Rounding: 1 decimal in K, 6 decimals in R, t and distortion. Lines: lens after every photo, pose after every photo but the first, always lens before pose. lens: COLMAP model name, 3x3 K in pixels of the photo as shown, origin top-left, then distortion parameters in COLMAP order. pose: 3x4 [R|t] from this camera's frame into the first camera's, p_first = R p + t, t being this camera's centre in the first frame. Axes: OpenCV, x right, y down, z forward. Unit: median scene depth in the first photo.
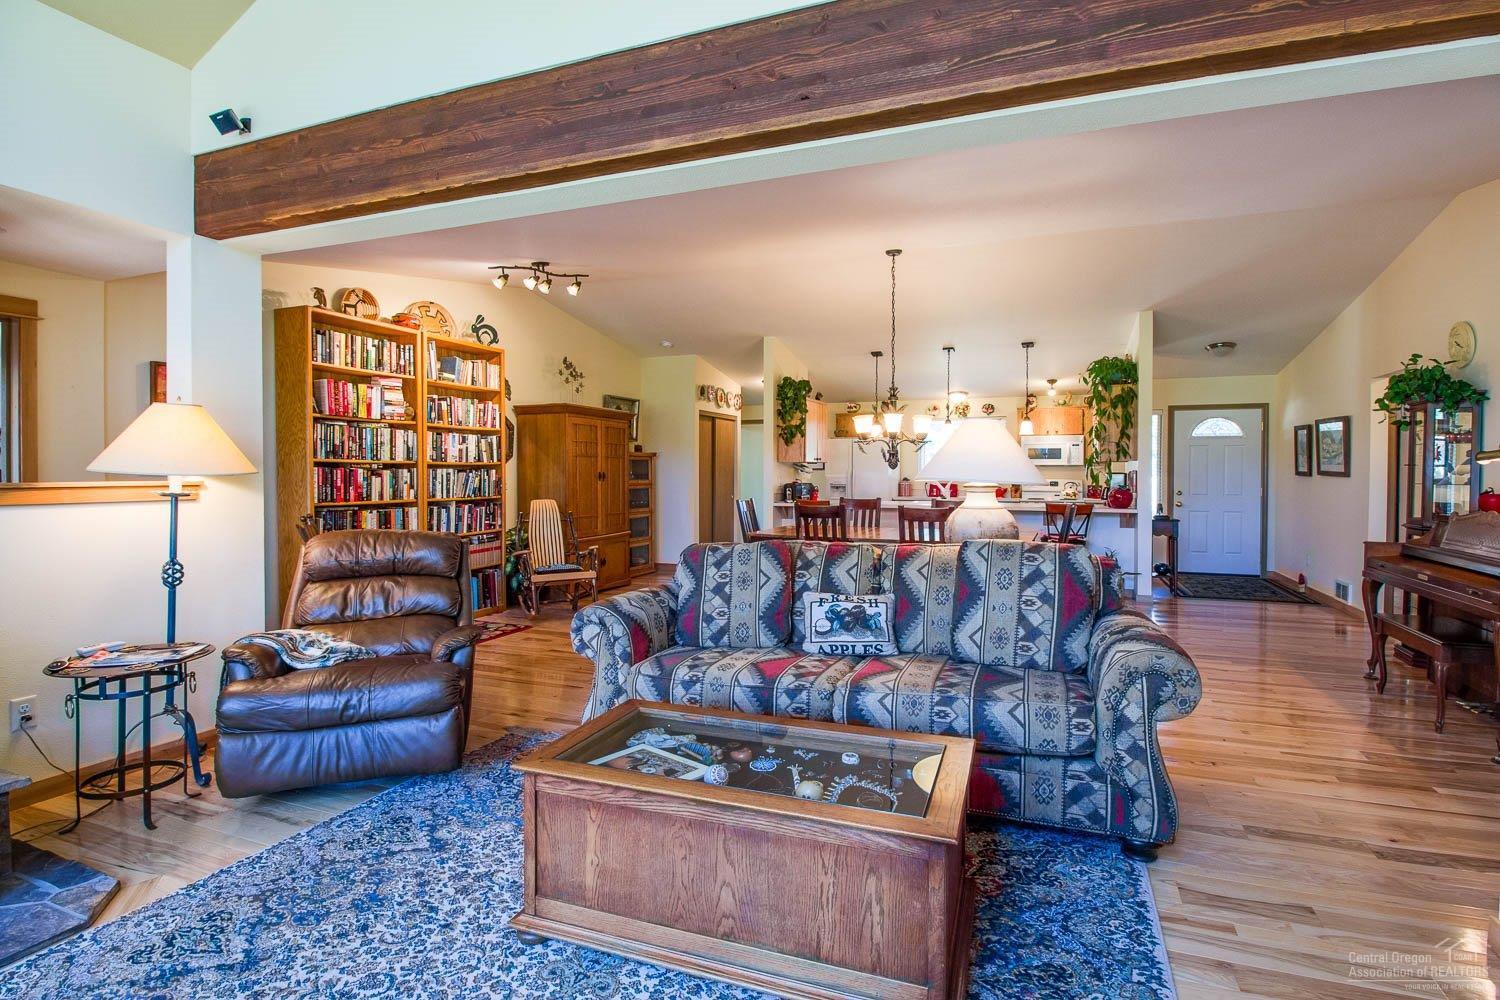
lens RADIAL K [[696.1, 0, 736.9], [0, 696.1, 480.0], [0, 0, 1]] dist [-0.000434, -0.011833]
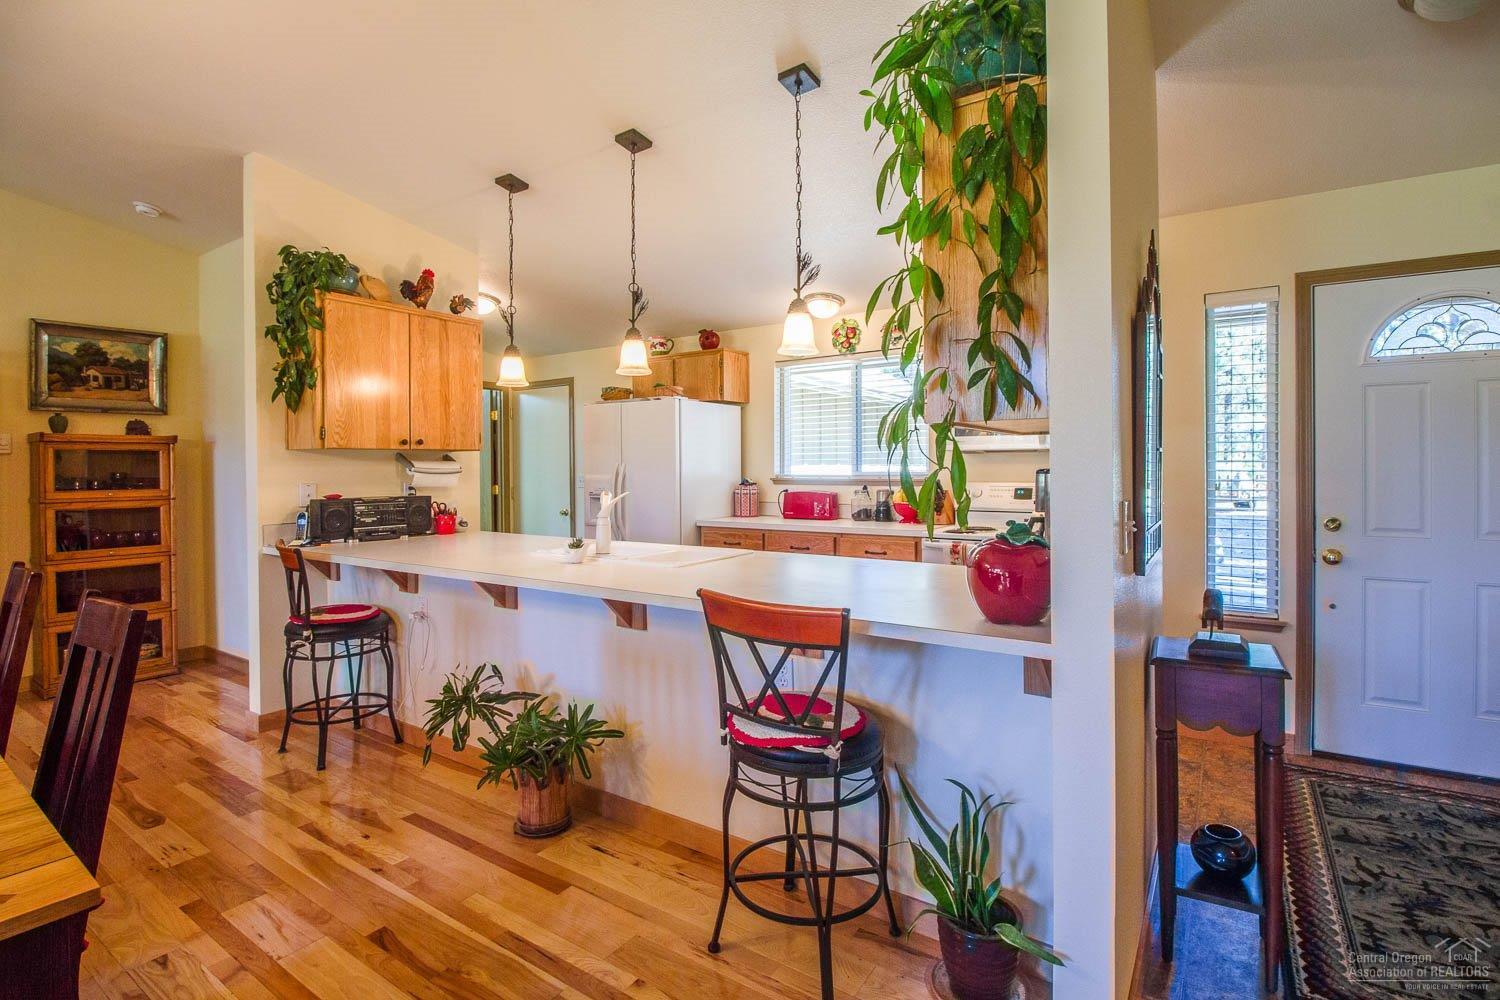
lens RADIAL K [[762.8, 0, 719.9], [0, 762.8, 475.8], [0, 0, 1]] dist [-0.001888, -0.016052]
pose [[0.984080, -0.007889, -0.177552, 0.512456], [0.007823, 0.999969, -0.001069, -0.009433], [0.177555, -0.000337, 0.984111, 0.743666]]
